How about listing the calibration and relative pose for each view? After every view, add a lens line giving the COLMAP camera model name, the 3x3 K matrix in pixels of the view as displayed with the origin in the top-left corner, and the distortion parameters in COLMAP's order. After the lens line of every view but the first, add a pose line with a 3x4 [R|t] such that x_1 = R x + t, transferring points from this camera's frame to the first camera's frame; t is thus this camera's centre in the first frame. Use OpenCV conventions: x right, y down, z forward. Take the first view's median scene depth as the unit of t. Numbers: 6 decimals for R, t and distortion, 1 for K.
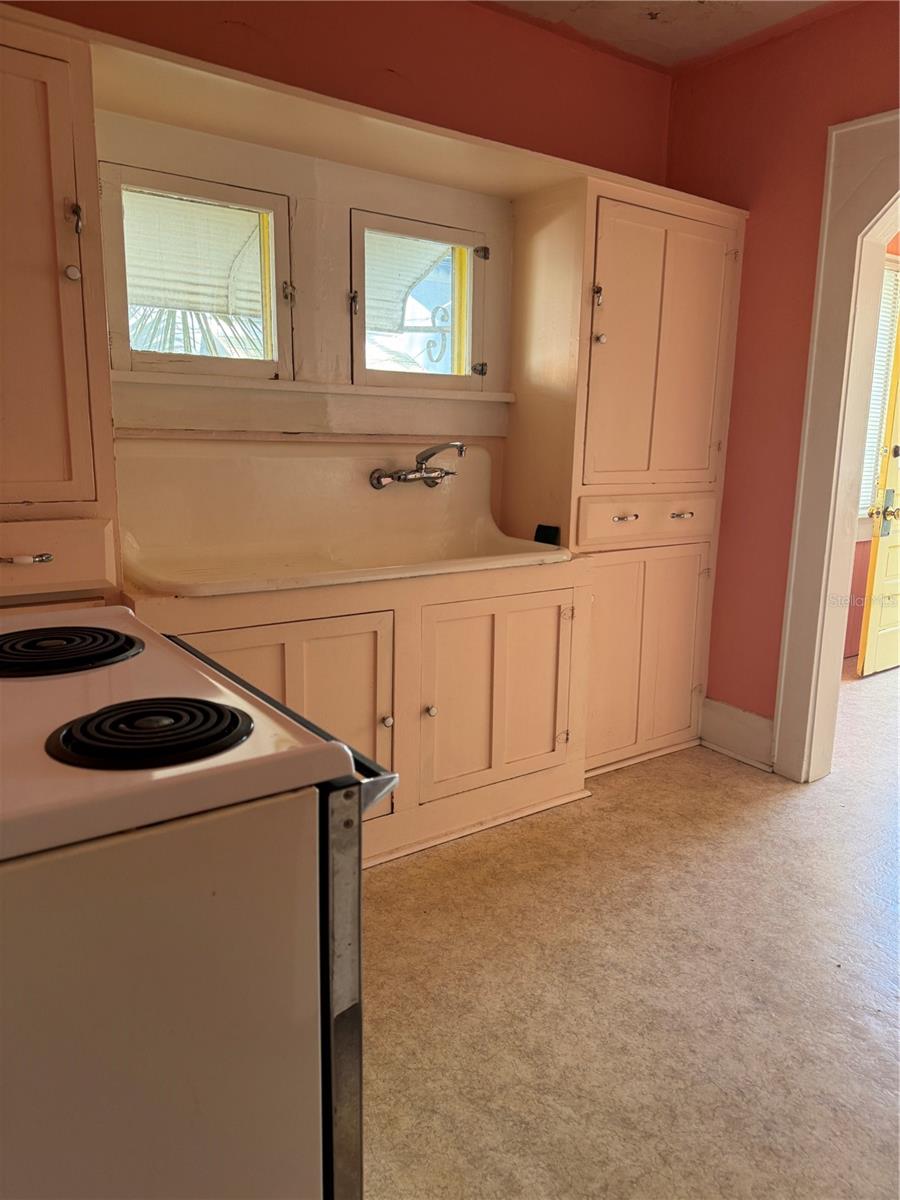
lens RADIAL K [[839.3, 0, 450.0], [0, 839.3, 600.0], [0, 0, 1]] dist [0.098315, -0.132408]
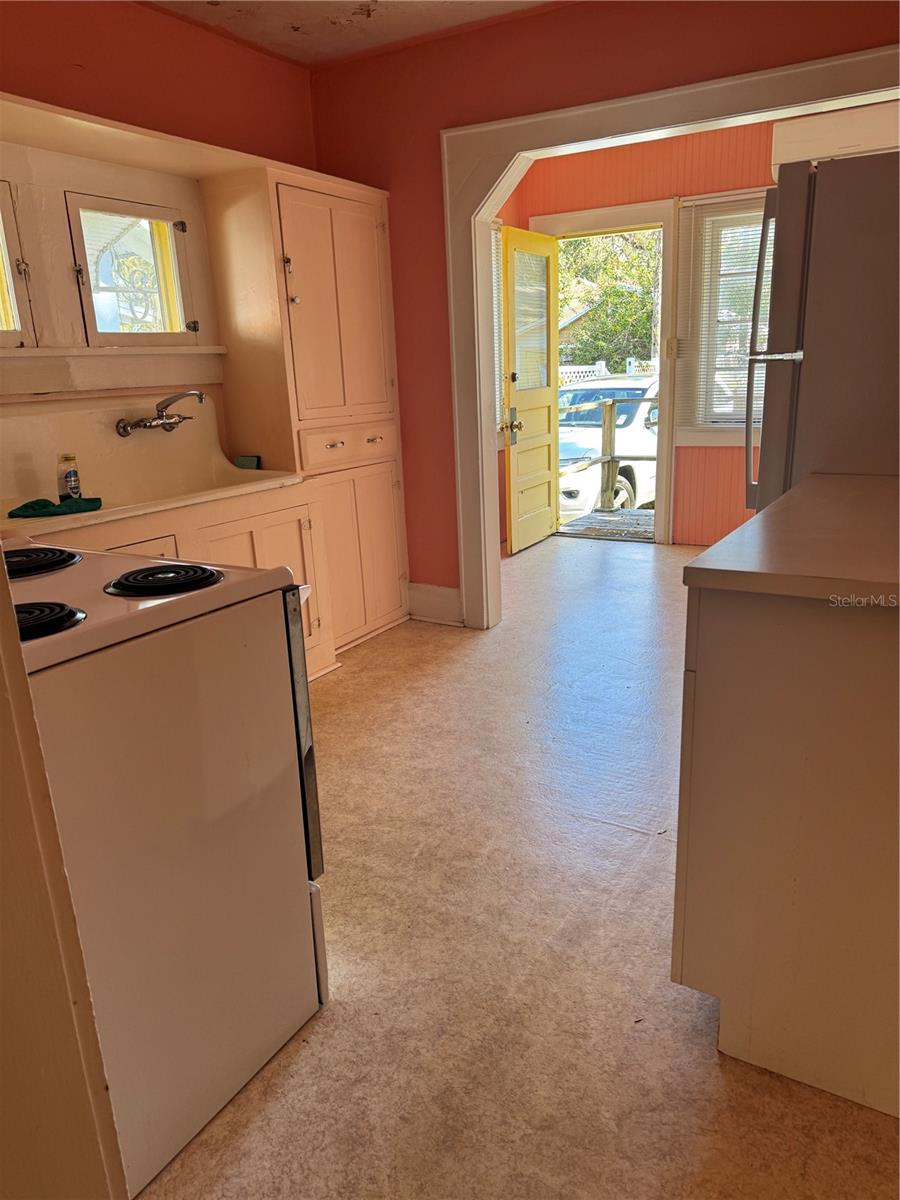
lens RADIAL K [[838.4, 0, 450.0], [0, 838.4, 600.0], [0, 0, 1]] dist [0.163268, -0.341378]
pose [[0.914247, -0.159646, 0.372379, -0.149919], [0.132929, 0.986413, 0.096534, 0.033543], [-0.382731, -0.038756, 0.923047, -0.251057]]
